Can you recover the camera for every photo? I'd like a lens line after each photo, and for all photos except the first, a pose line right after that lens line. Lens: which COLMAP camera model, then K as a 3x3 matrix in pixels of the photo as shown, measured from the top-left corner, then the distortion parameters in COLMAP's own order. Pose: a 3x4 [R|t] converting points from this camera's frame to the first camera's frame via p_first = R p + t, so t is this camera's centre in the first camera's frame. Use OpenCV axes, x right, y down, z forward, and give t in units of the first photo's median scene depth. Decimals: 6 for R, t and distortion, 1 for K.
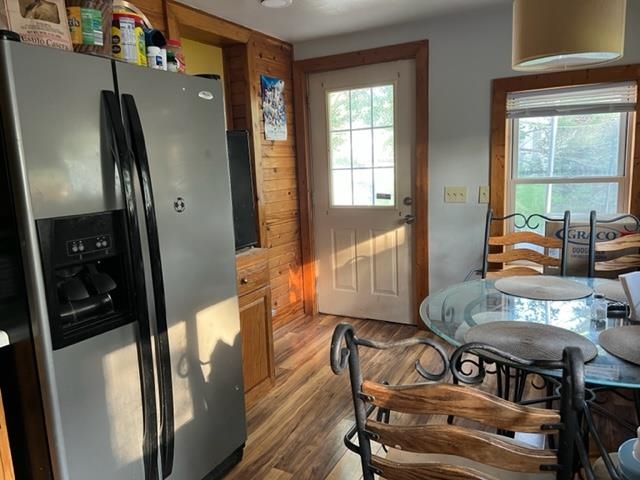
lens RADIAL K [[481.6, 0, 321.6], [0, 481.6, 244.1], [0, 0, 1]] dist [0.069658, -0.079876]
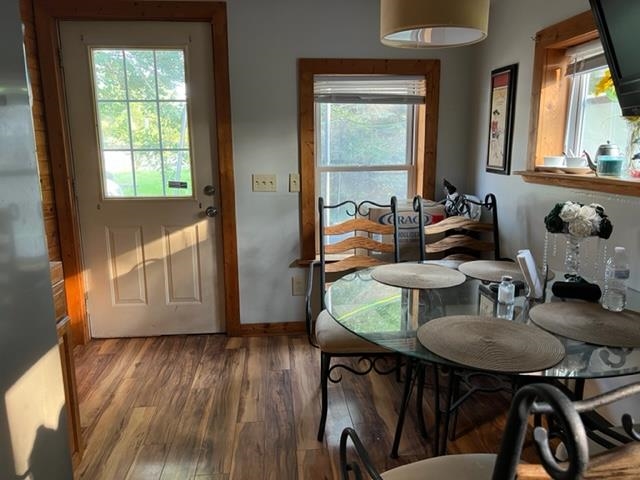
lens RADIAL K [[481.6, 0, 316.0], [0, 481.6, 238.6], [0, 0, 1]] dist [0.069658, -0.079876]
pose [[0.841096, -0.066599, 0.536770, -0.127392], [0.065621, 0.997625, 0.020954, -0.009280], [-0.536891, 0.017599, 0.843468, 0.178164]]
